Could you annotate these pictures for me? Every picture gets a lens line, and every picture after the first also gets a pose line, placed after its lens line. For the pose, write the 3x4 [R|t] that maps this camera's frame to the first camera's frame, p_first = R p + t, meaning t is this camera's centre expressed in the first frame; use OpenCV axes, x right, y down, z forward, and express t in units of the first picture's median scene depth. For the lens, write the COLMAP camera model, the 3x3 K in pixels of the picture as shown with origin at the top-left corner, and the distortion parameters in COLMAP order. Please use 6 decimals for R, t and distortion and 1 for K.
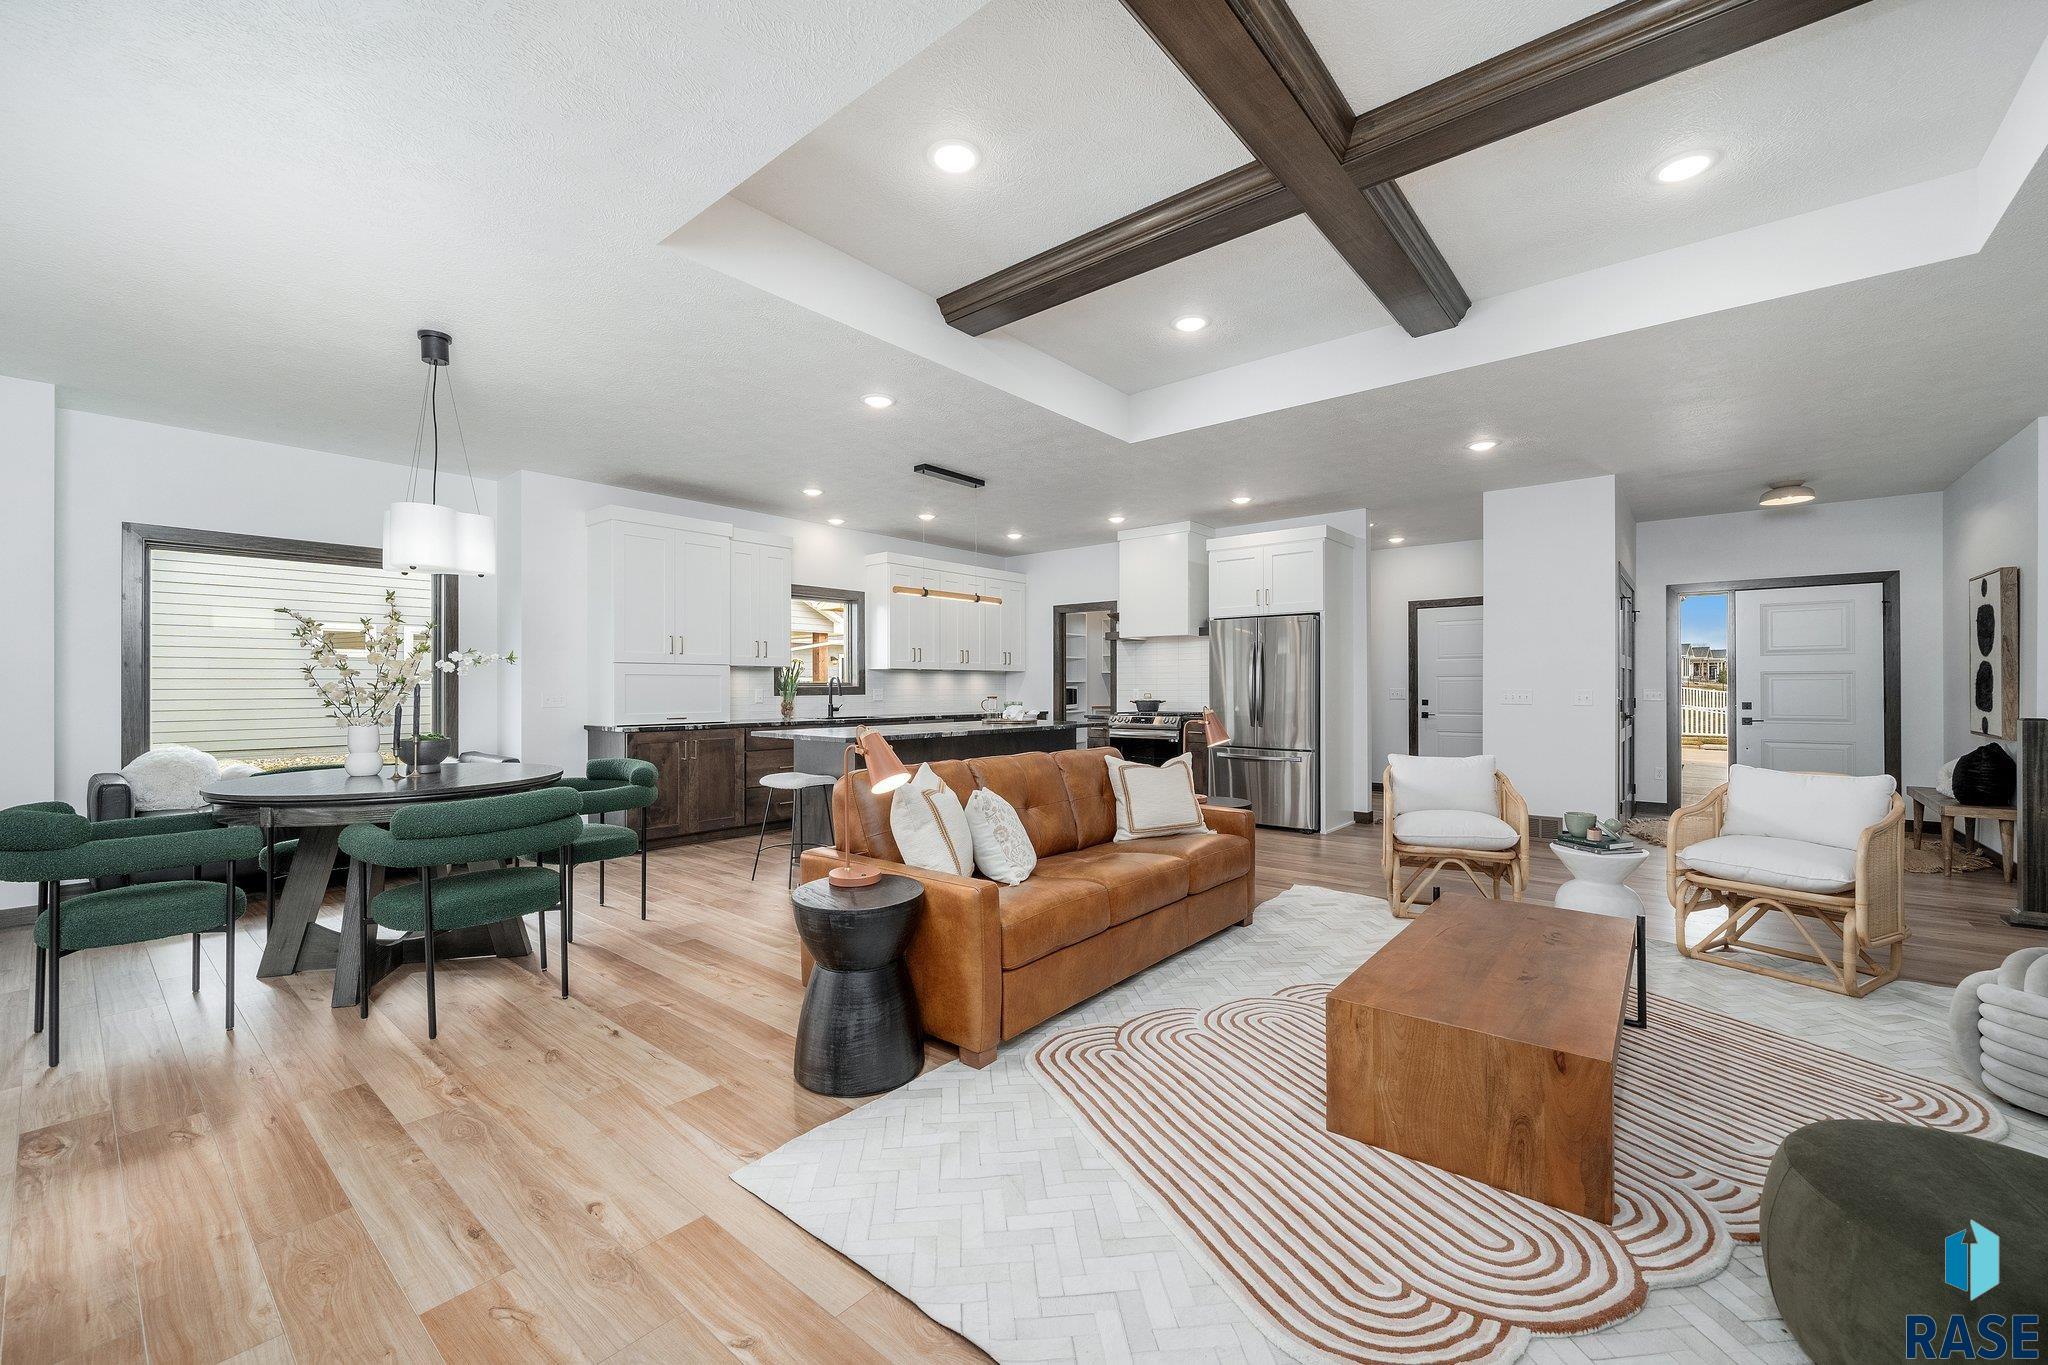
lens RADIAL K [[811.2, 0, 1021.1], [0, 811.2, 673.9], [0, 0, 1]] dist [-0.000273, 0.000198]
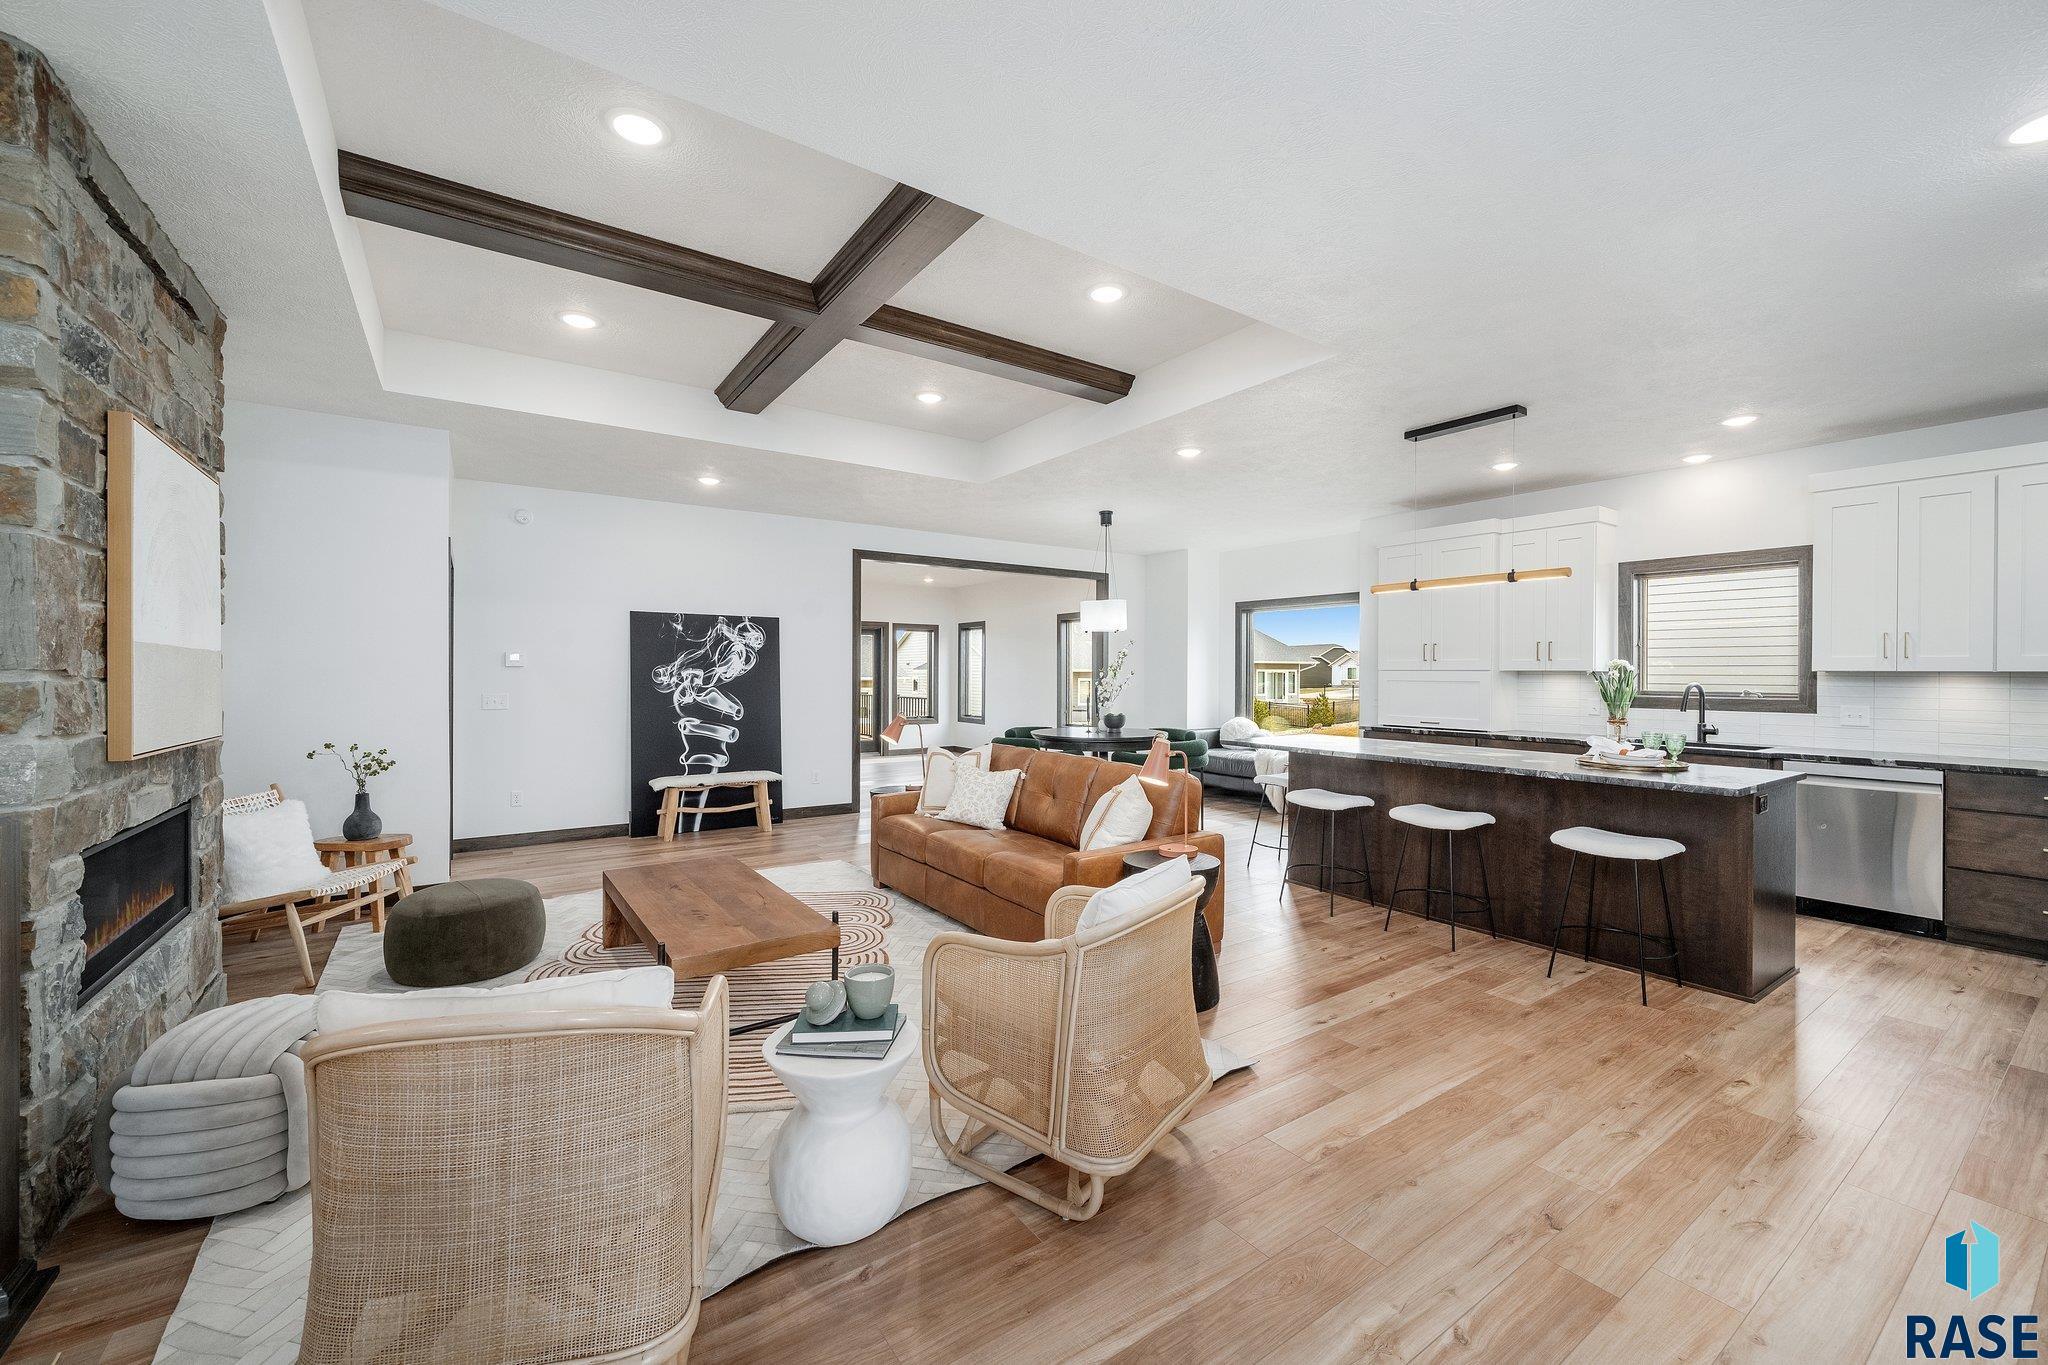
lens RADIAL K [[811.2, 0, 1021.1], [0, 811.2, 673.9], [0, 0, 1]] dist [-0.000273, 0.000198]
pose [[-0.256629, 0.002762, -0.966506, 0.858621], [0.008898, 0.999960, 0.000495, -0.015773], [0.966469, -0.008473, -0.256643, 0.900631]]
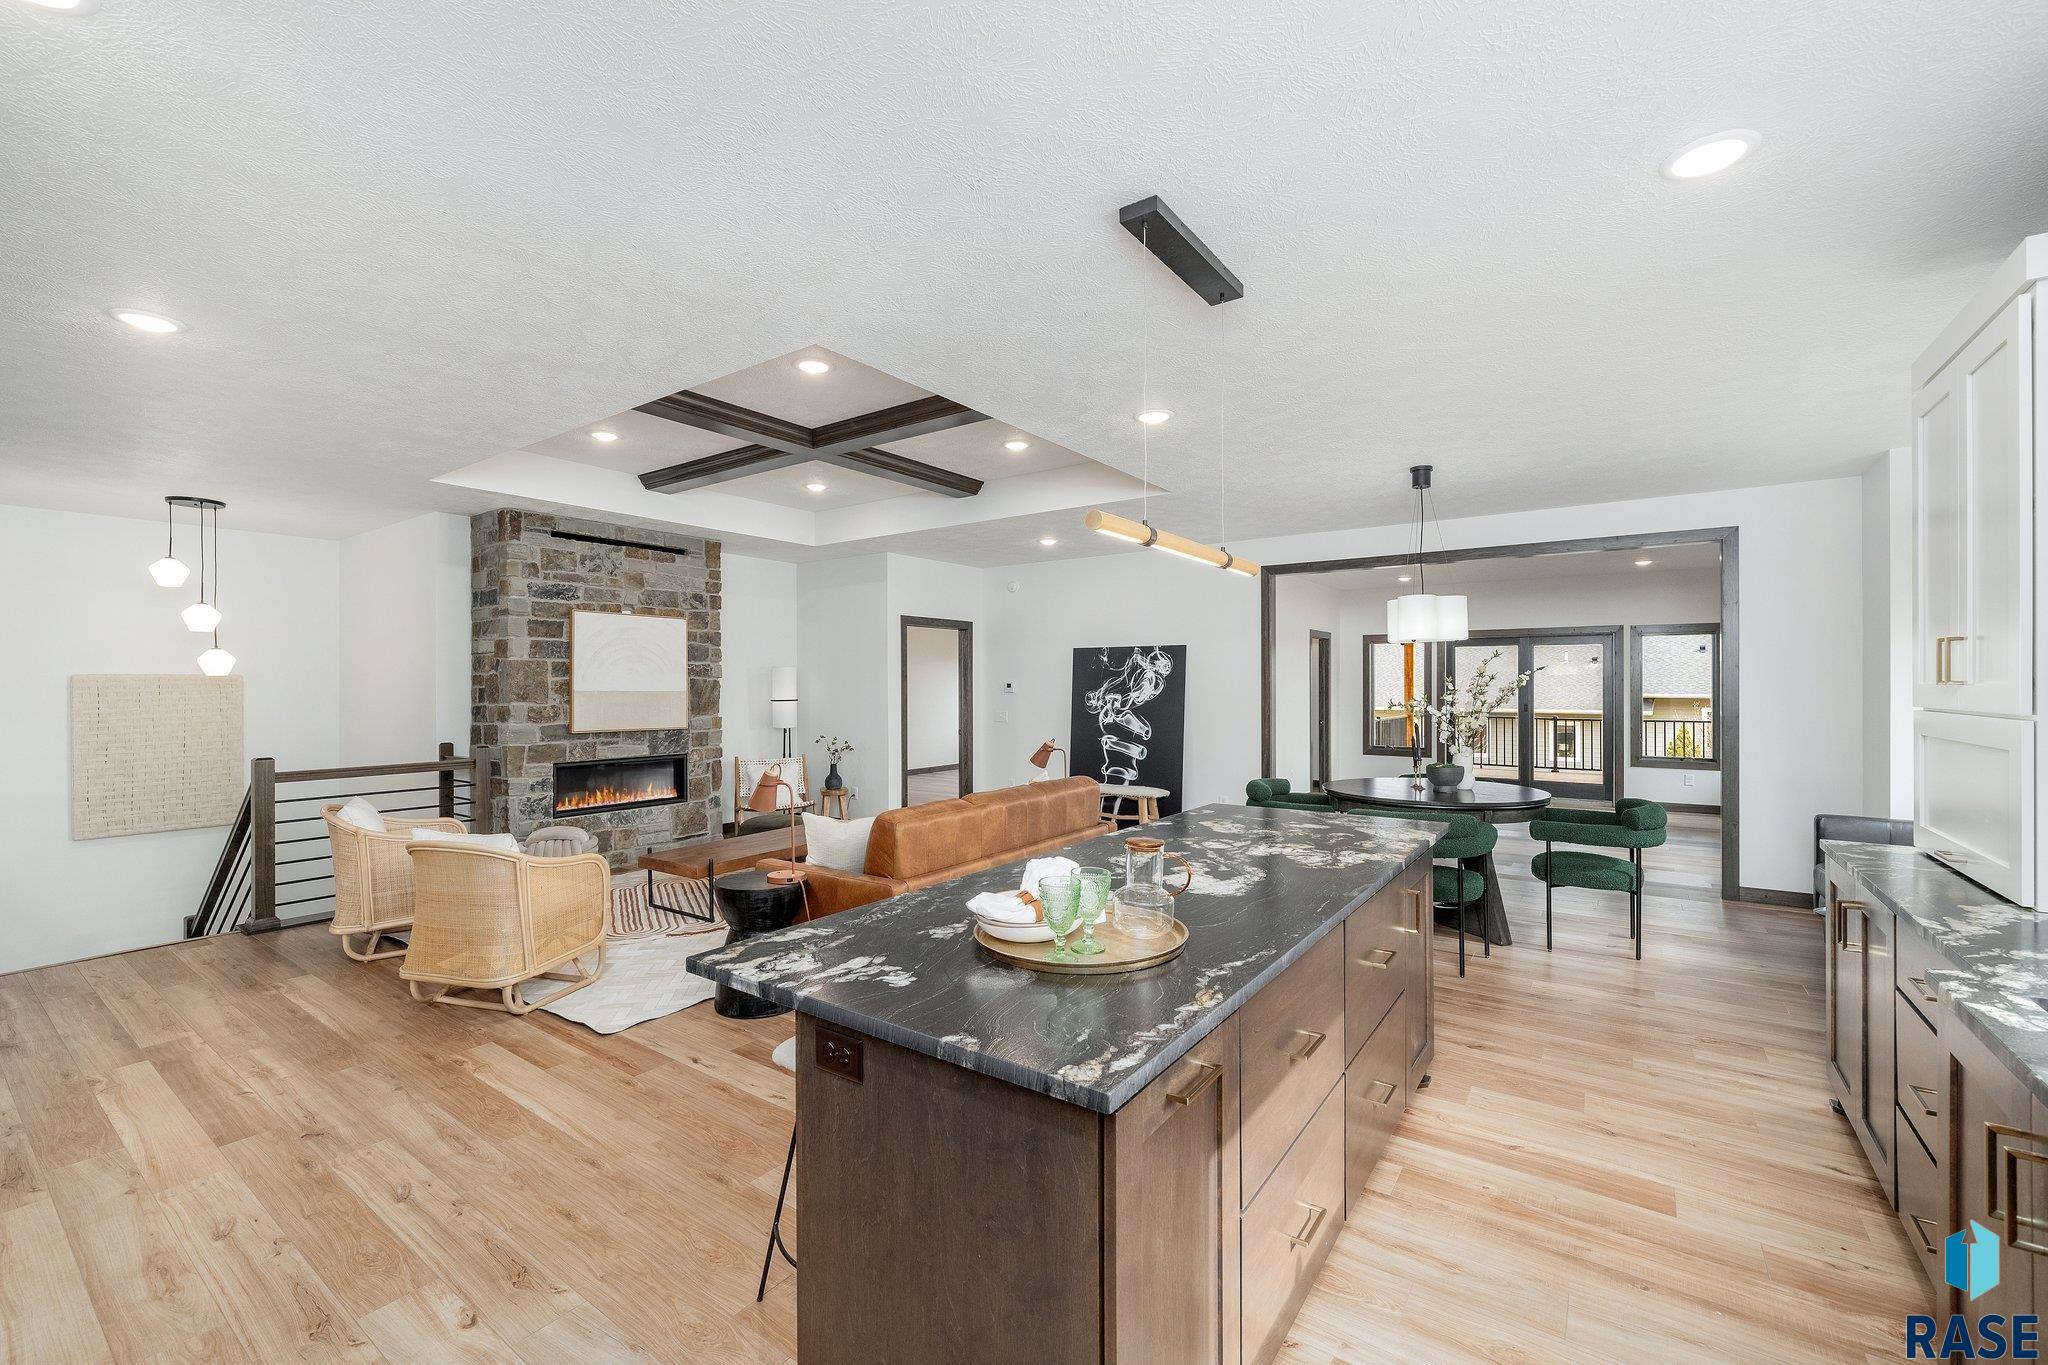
lens RADIAL K [[831.7, 0, 1034.0], [0, 831.7, 687.8], [0, 0, 1]] dist [0.010289, -0.000116]
pose [[-0.995973, 0.003804, -0.089569, 0.024314], [0.004591, 0.999953, -0.008581, -0.026499], [0.089533, -0.008958, -0.995944, 1.605372]]
